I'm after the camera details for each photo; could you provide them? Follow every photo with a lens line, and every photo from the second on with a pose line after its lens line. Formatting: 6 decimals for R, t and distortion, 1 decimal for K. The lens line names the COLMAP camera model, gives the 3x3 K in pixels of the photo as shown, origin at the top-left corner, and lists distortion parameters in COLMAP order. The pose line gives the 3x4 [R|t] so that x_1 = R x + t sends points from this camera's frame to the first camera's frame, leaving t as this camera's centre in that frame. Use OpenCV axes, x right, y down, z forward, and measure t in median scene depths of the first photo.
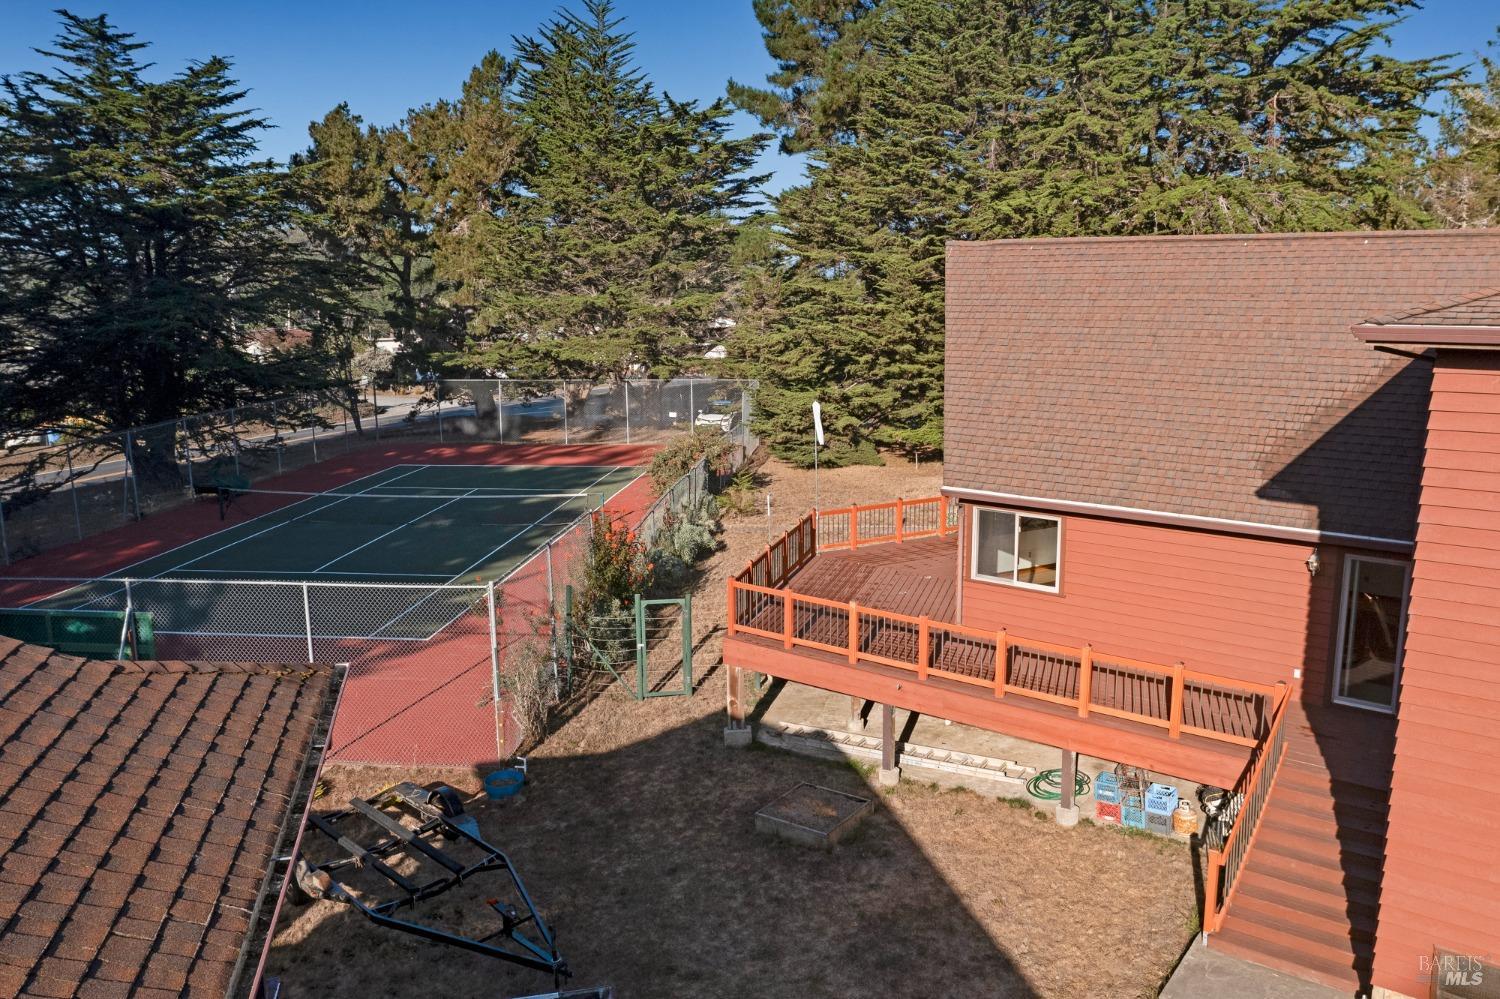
lens RADIAL K [[1201.1, 0, 750.0], [0, 1201.1, 499.5], [0, 0, 1]] dist [0.003751, 0.001380]
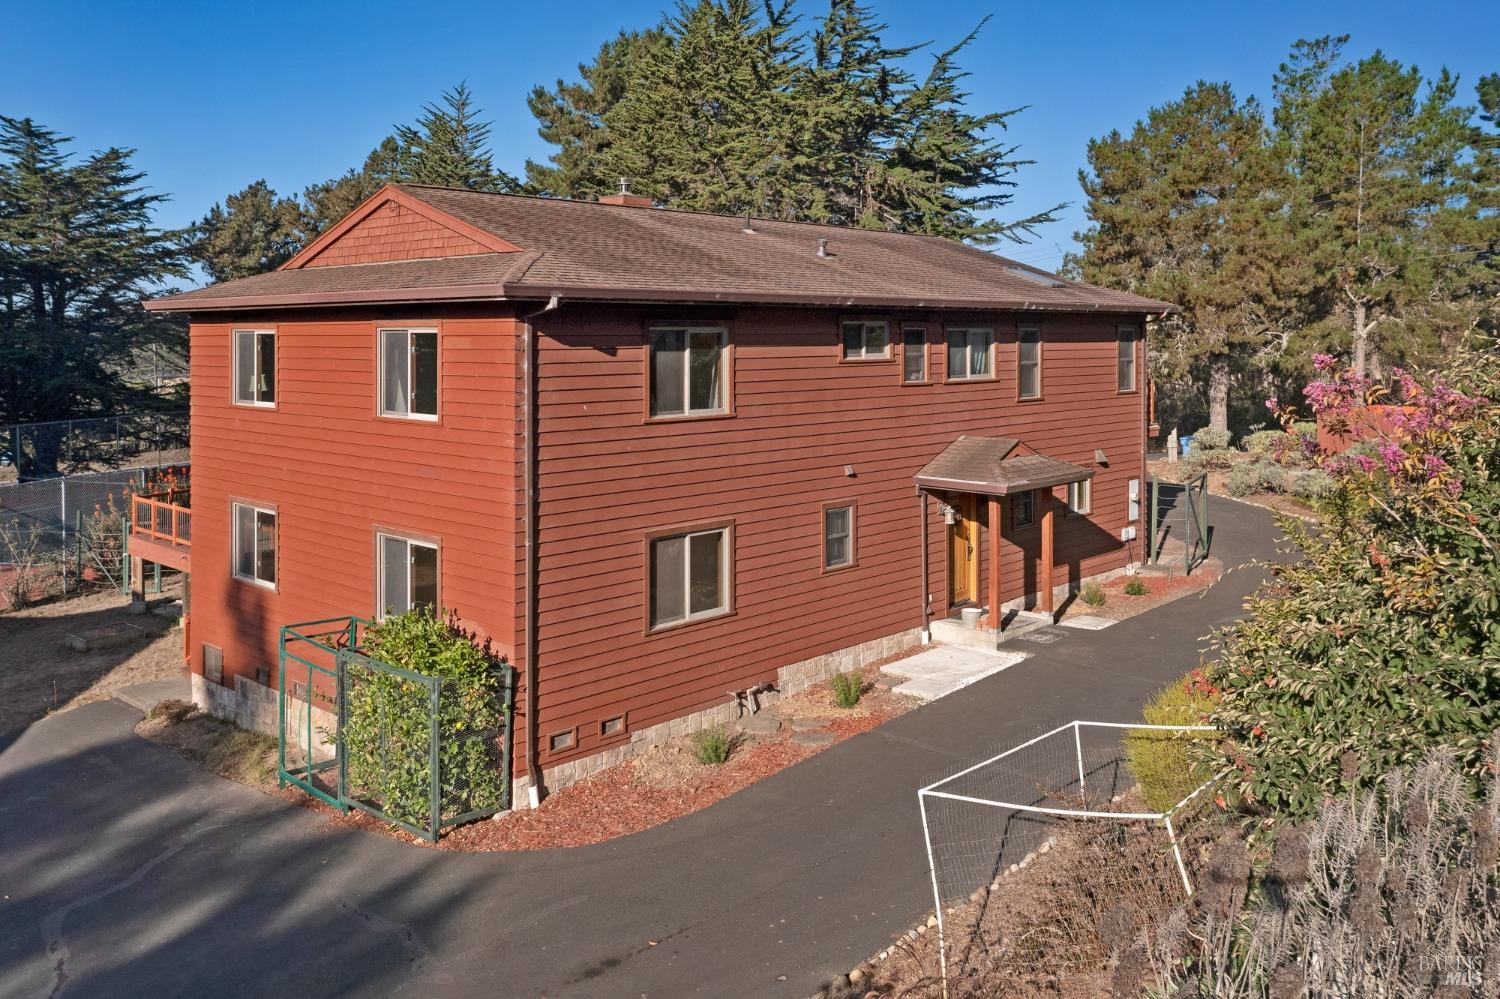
lens RADIAL K [[1201.1, 0, 750.0], [0, 1201.1, 499.5], [0, 0, 1]] dist [0.003751, 0.001380]
pose [[0.992573, 0.022565, -0.119543, 0.385025], [-0.028441, 0.998458, -0.047680, 0.049204], [0.118283, 0.050726, 0.991683, -0.174287]]
